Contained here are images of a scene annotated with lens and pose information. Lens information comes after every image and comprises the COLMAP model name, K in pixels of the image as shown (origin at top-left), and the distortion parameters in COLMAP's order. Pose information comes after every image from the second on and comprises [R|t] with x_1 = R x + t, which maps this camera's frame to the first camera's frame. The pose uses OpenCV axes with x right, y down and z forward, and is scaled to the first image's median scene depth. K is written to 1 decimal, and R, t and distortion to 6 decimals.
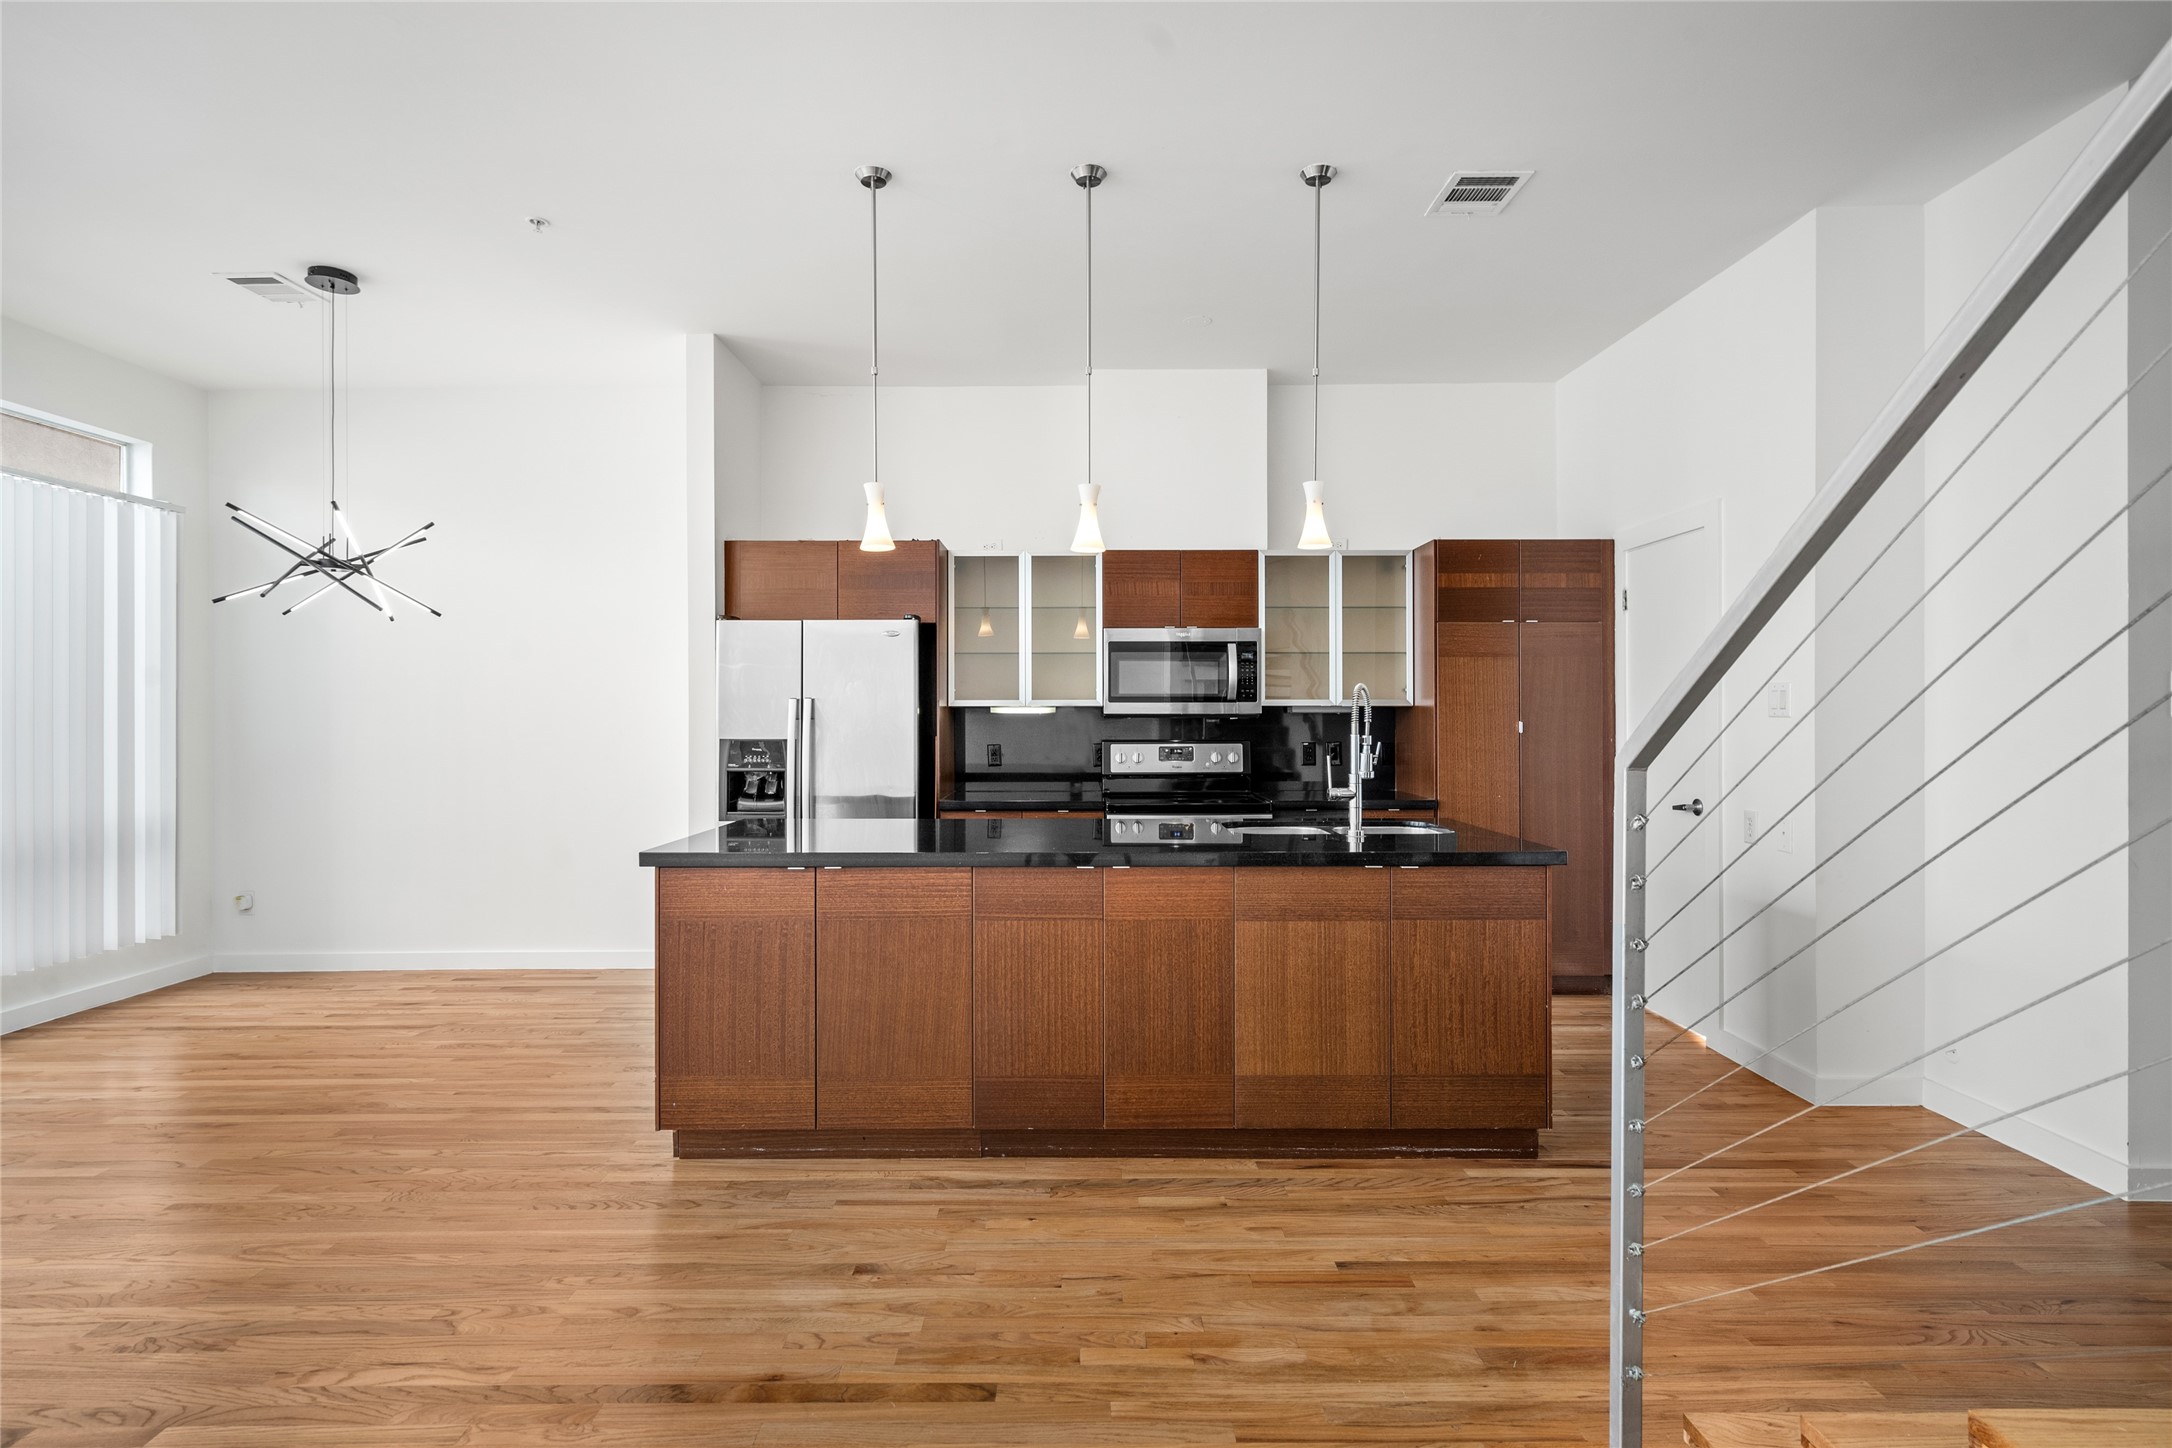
lens RADIAL K [[1069.2, 0, 1081.4], [0, 1069.2, 714.6], [0, 0, 1]] dist [0.004864, -0.001613]
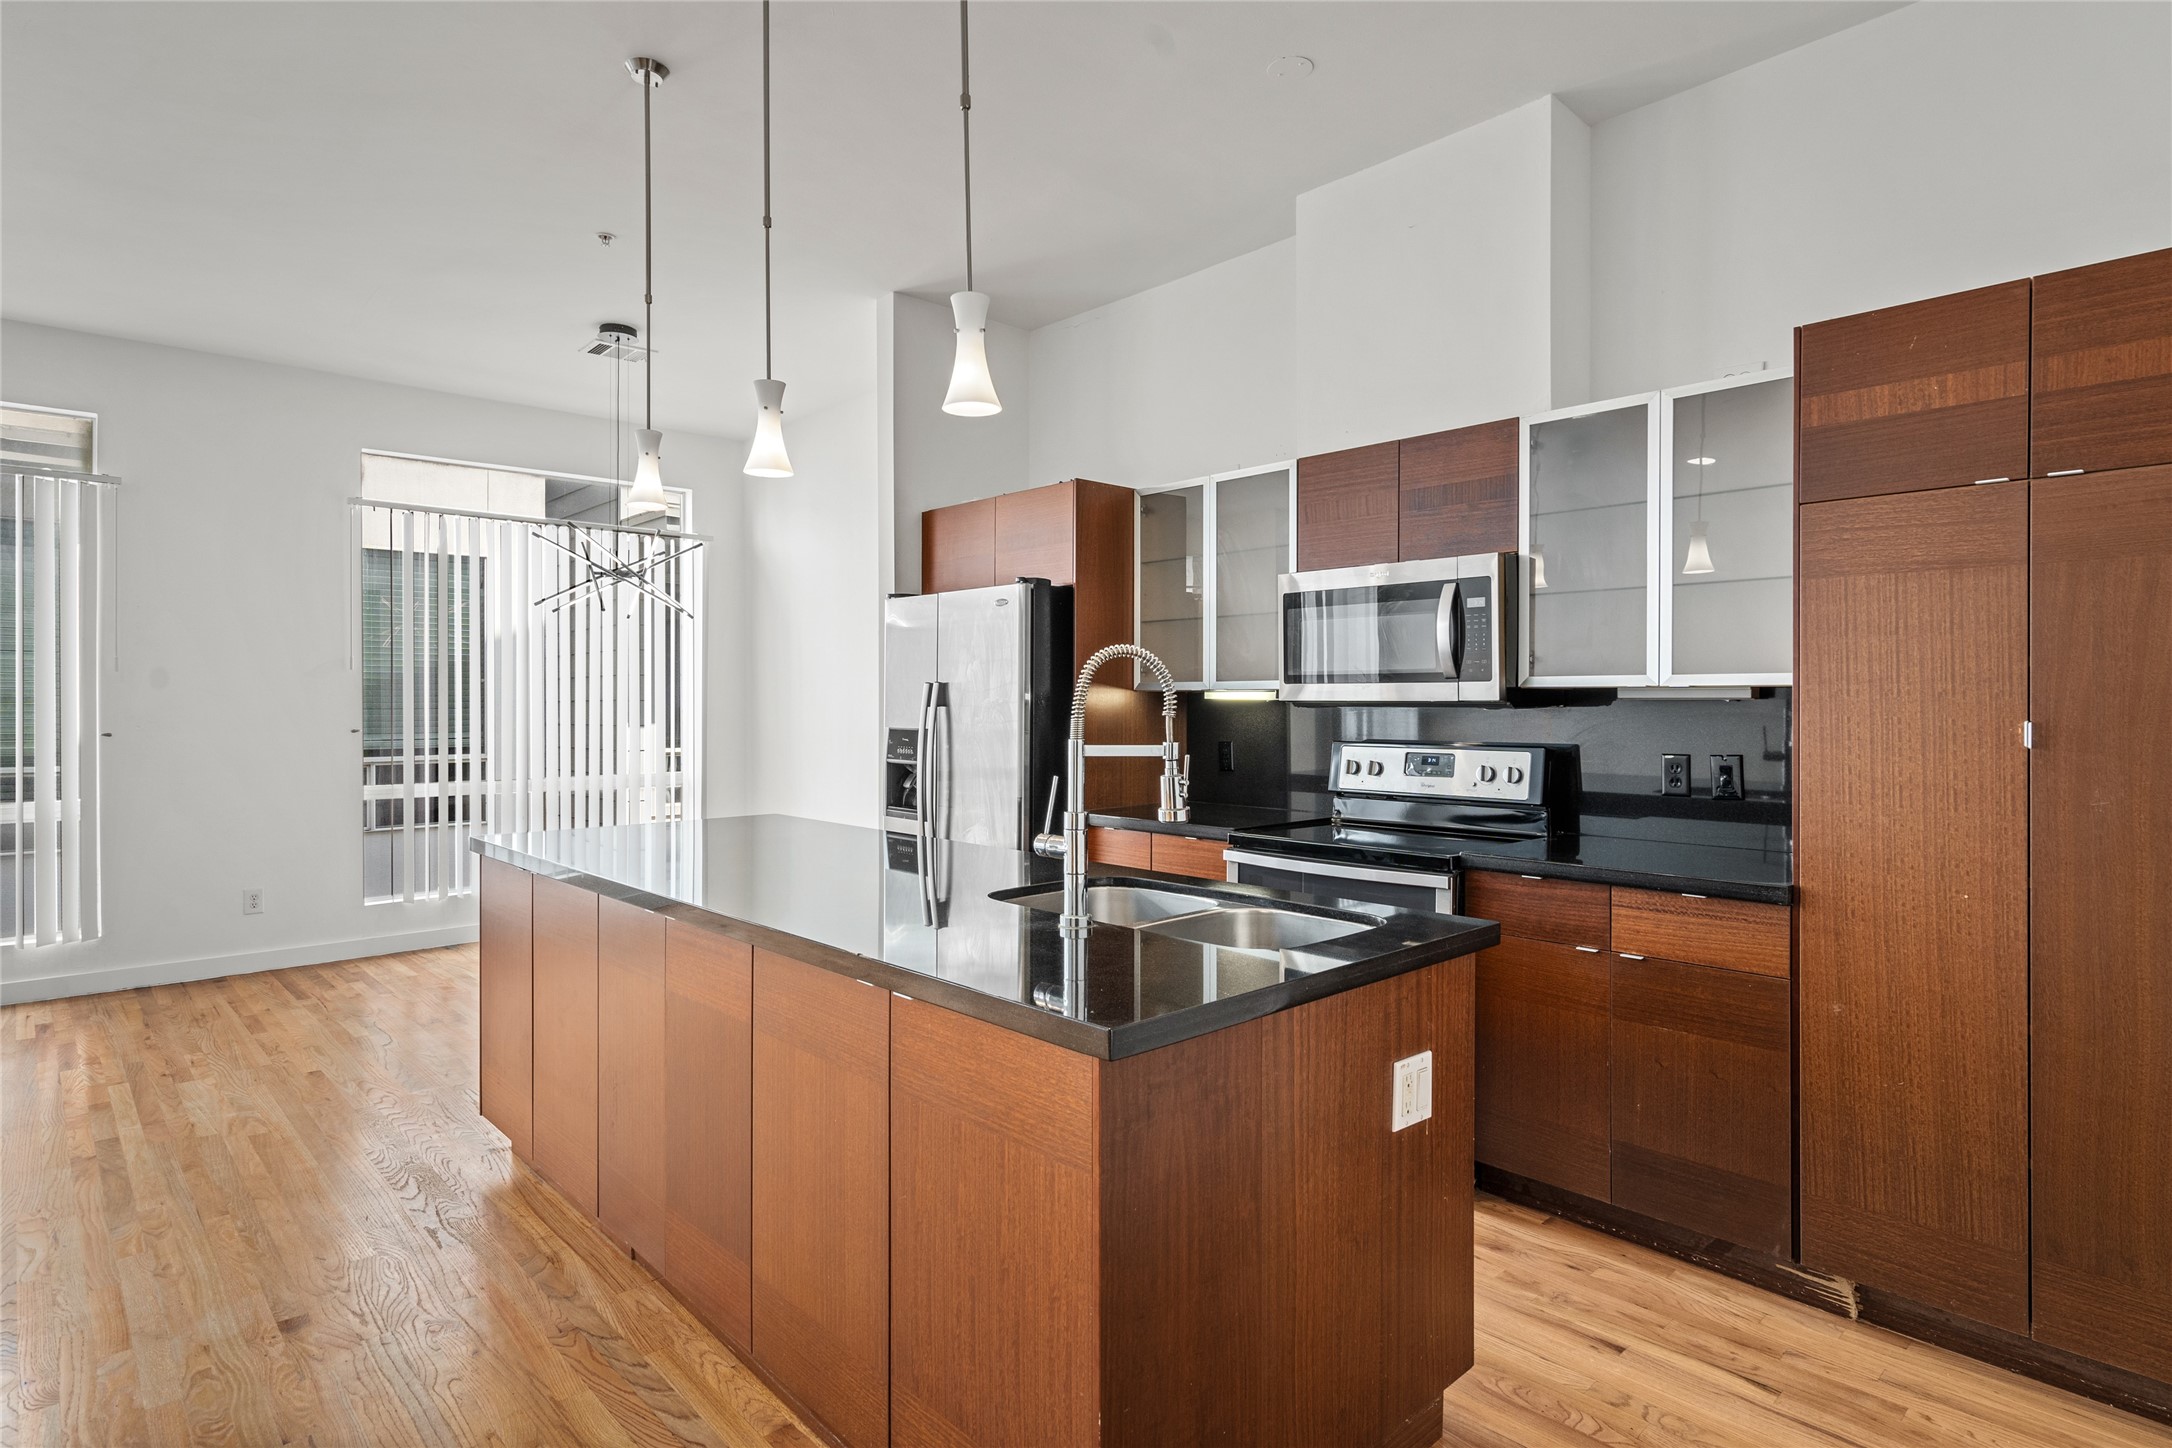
lens RADIAL K [[1138.7, 0, 1058.8], [0, 1138.7, 711.8], [0, 0, 1]] dist [0.003104, 0.009589]
pose [[0.675662, 0.009473, -0.737150, 0.530480], [0.000149, 0.999916, 0.012985, -0.003419], [0.737211, -0.008883, 0.675604, 0.468628]]
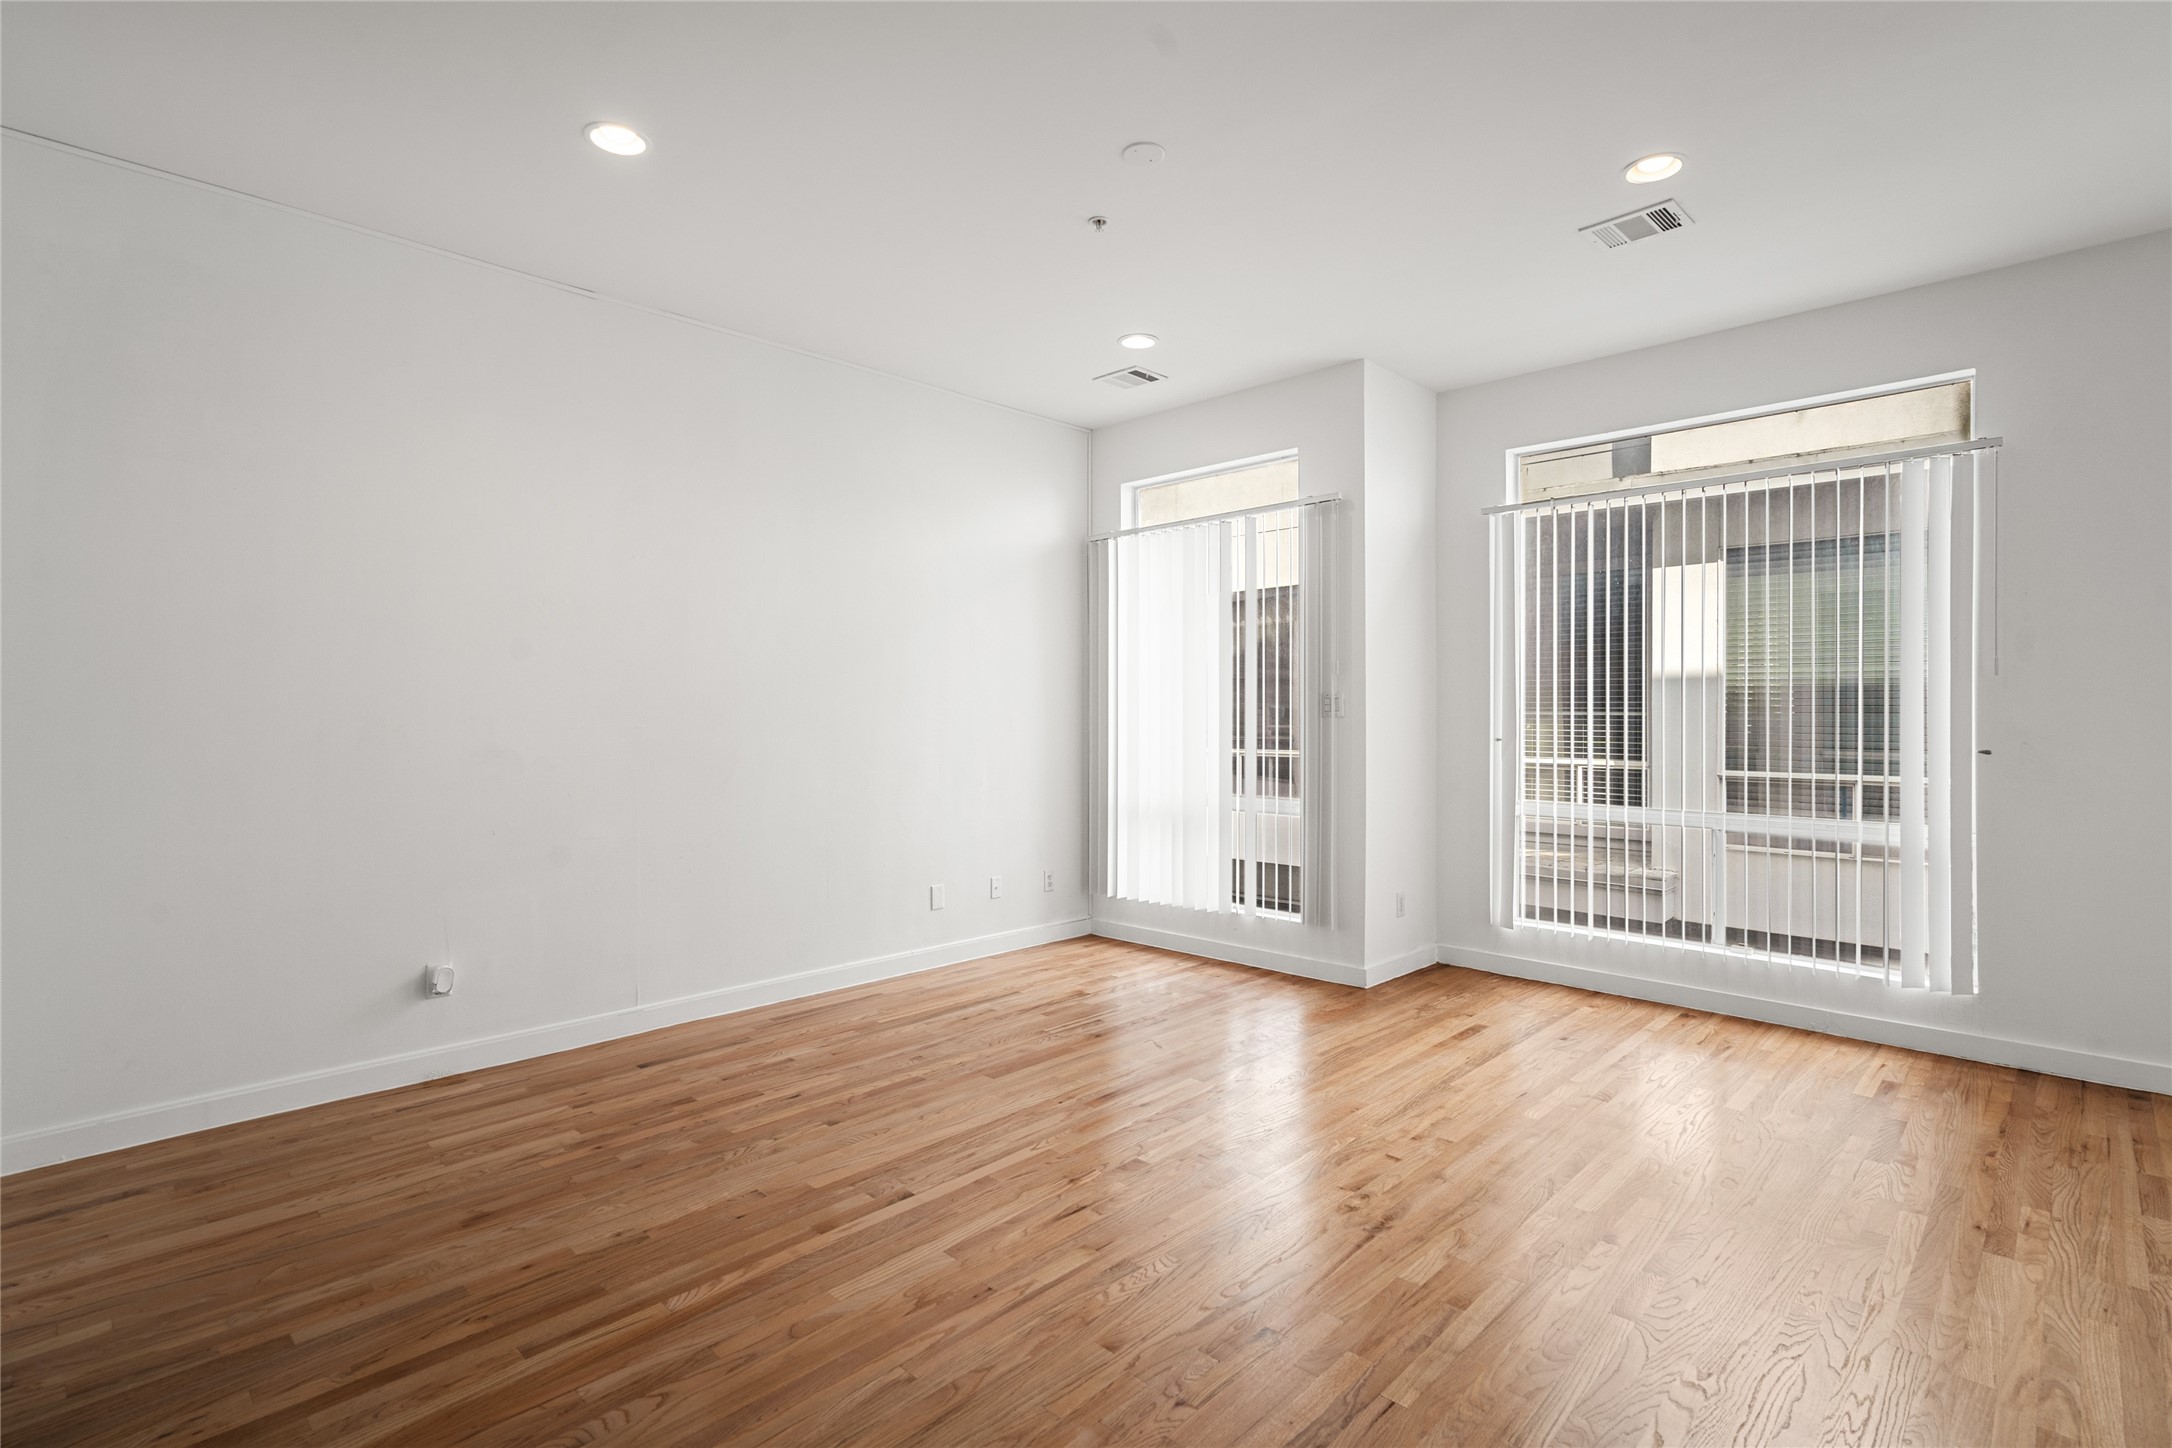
lens RADIAL K [[999.8, 0, 1053.7], [0, 999.8, 715.1], [0, 0, 1]] dist [-0.001940, -0.000775]
pose [[-0.714885, 0.004928, -0.699225, 0.158103], [0.005677, 0.999983, 0.001243, -0.001473], [0.699219, -0.003081, -0.714901, 0.597350]]
